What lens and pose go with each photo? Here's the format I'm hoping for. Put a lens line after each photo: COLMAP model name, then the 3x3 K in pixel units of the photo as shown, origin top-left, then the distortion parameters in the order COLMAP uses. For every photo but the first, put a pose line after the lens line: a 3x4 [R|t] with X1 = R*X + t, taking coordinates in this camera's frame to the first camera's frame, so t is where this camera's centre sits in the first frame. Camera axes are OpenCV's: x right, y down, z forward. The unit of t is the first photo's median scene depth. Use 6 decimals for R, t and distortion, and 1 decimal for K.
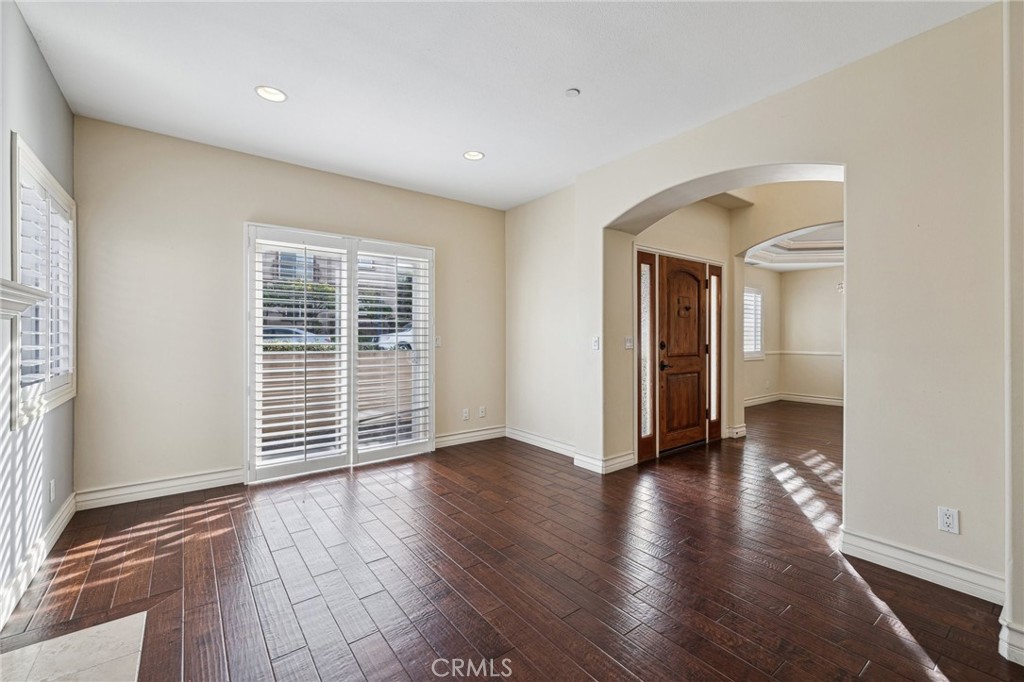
lens RADIAL K [[431.4, 0, 518.4], [0, 431.4, 334.6], [0, 0, 1]] dist [-0.000132, 0.000069]
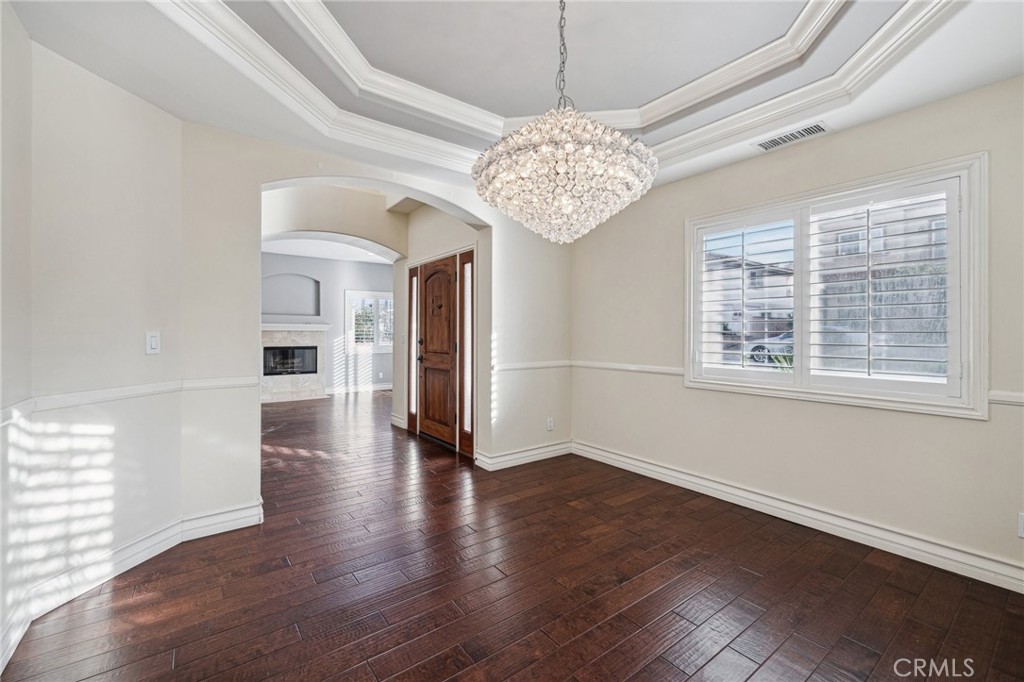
lens RADIAL K [[428.4, 0, 511.8], [0, 428.4, 336.0], [0, 0, 1]] dist [-0.034070, 0.000083]
pose [[-0.020703, -0.006148, -0.999767, 1.476725], [-0.005752, 0.999965, -0.006030, 0.014711], [0.999769, 0.005626, -0.020737, 1.253761]]
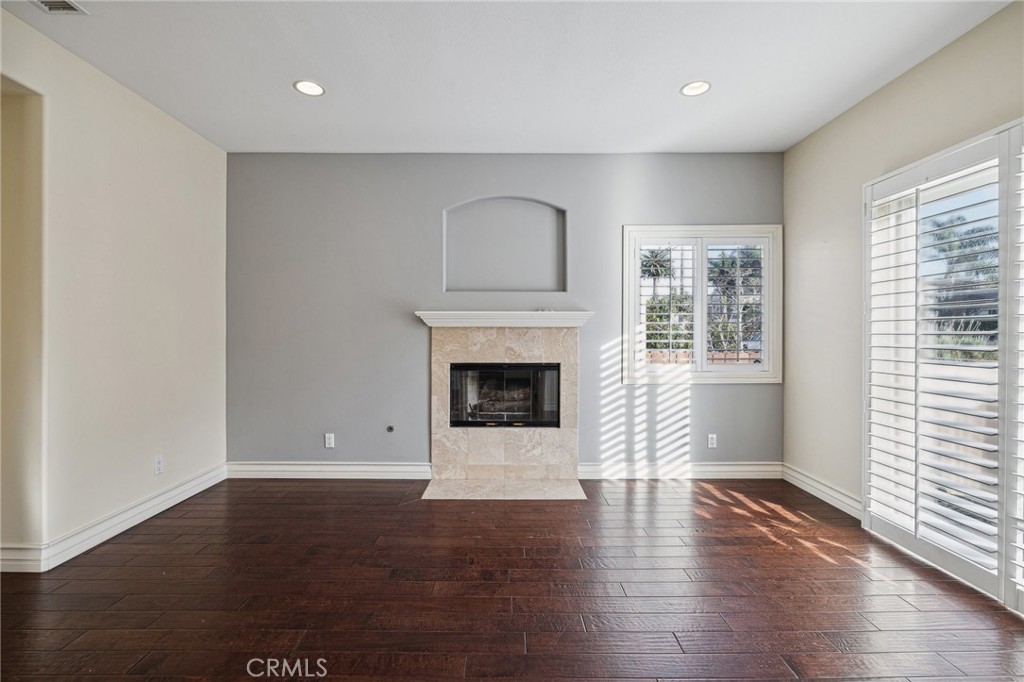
lens RADIAL K [[453.2, 0, 512.0], [0, 453.2, 341.0], [0, 0, 1]] dist [-0.013236, 0.000056]
pose [[-0.612974, 0.001136, -0.790102, 0.304251], [-0.000202, 0.999999, 0.001595, 0.011619], [0.790103, 0.001138, -0.612973, 0.787195]]
